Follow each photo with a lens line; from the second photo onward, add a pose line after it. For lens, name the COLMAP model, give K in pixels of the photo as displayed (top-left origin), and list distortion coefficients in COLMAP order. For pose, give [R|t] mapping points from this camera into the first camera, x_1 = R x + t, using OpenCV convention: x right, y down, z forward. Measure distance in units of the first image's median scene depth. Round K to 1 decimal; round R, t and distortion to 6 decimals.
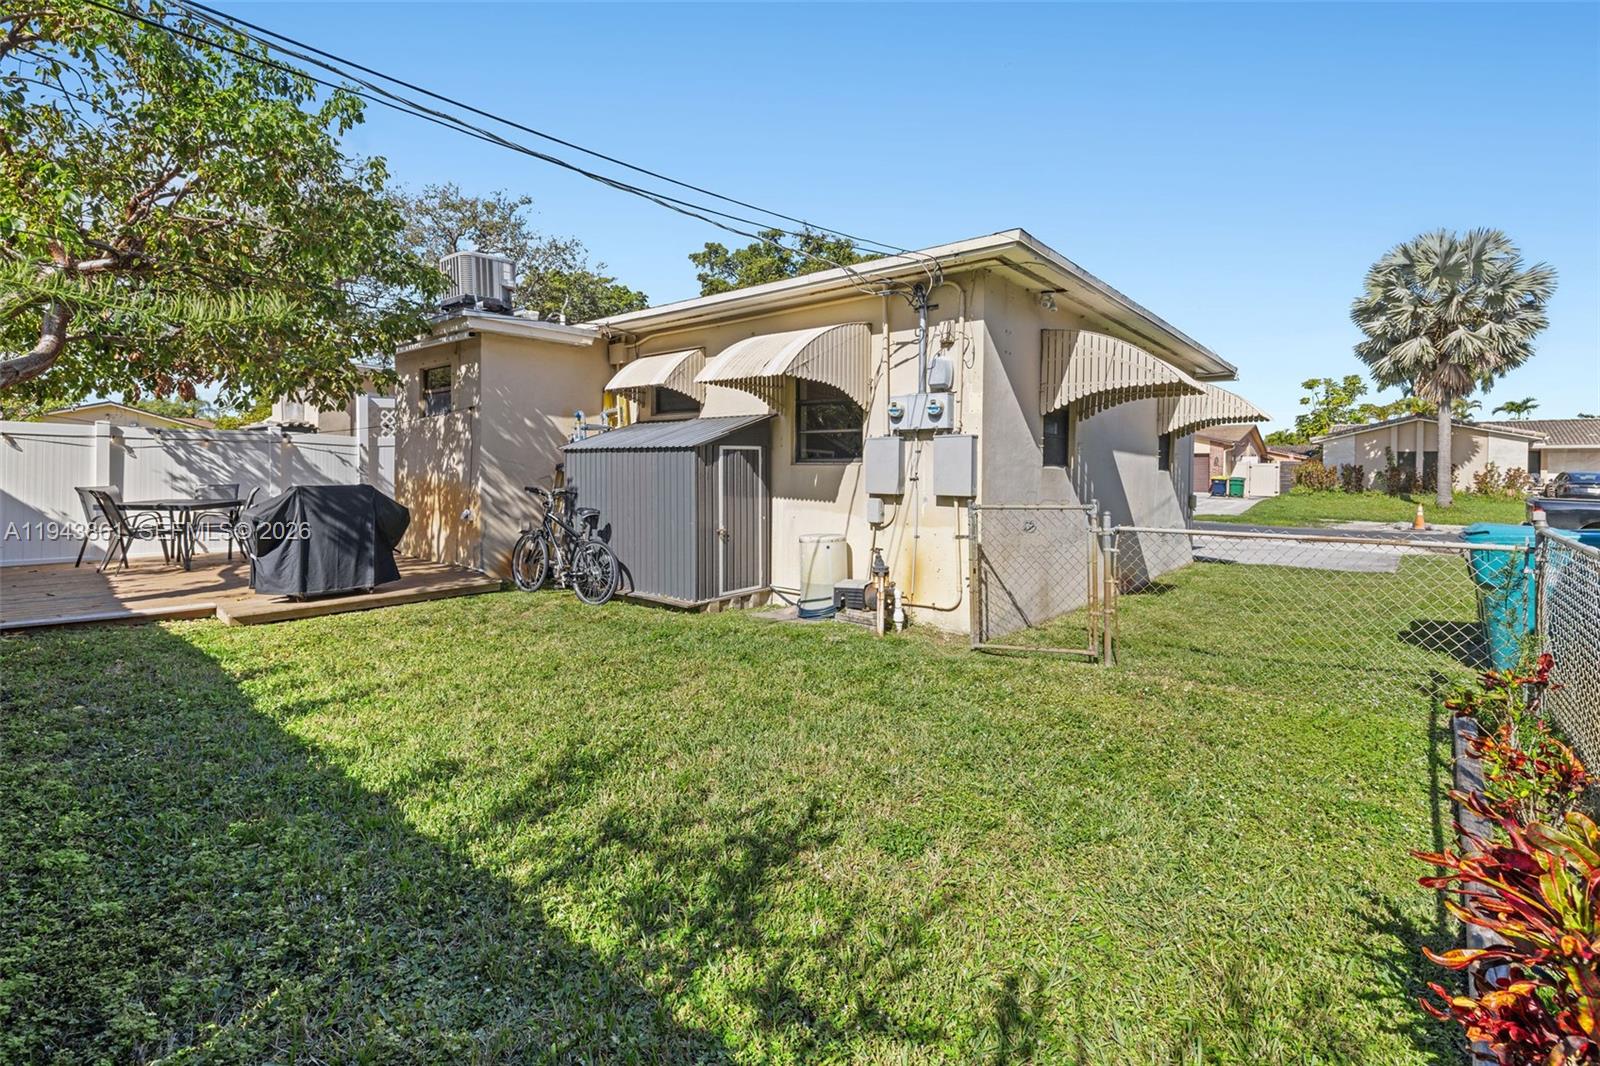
lens RADIAL K [[688.2, 0, 801.8], [0, 688.2, 467.0], [0, 0, 1]] dist [0.000197, 0.000225]
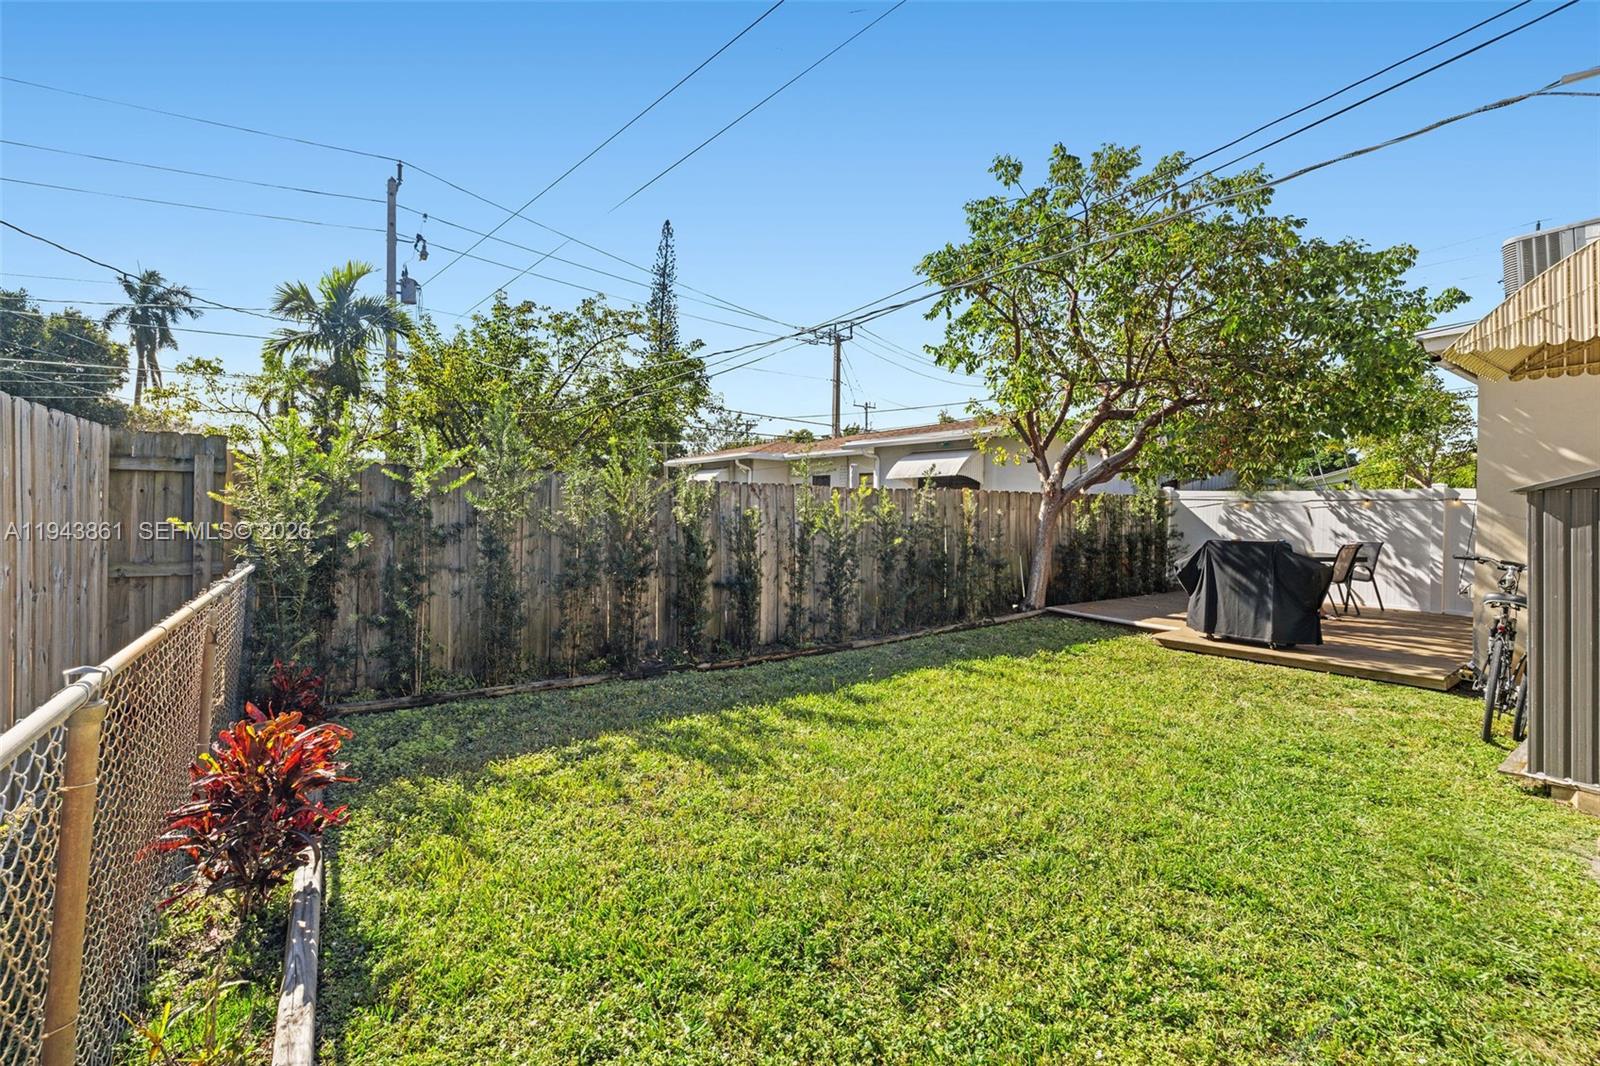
lens RADIAL K [[688.2, 0, 795.6], [0, 688.2, 518.6], [0, 0, 1]] dist [0.000197, 0.000225]
pose [[-0.270973, -0.005490, -0.962571, 0.404568], [-0.009914, 0.999947, -0.002913, 0.002297], [0.962536, 0.008754, -0.271013, 0.458260]]
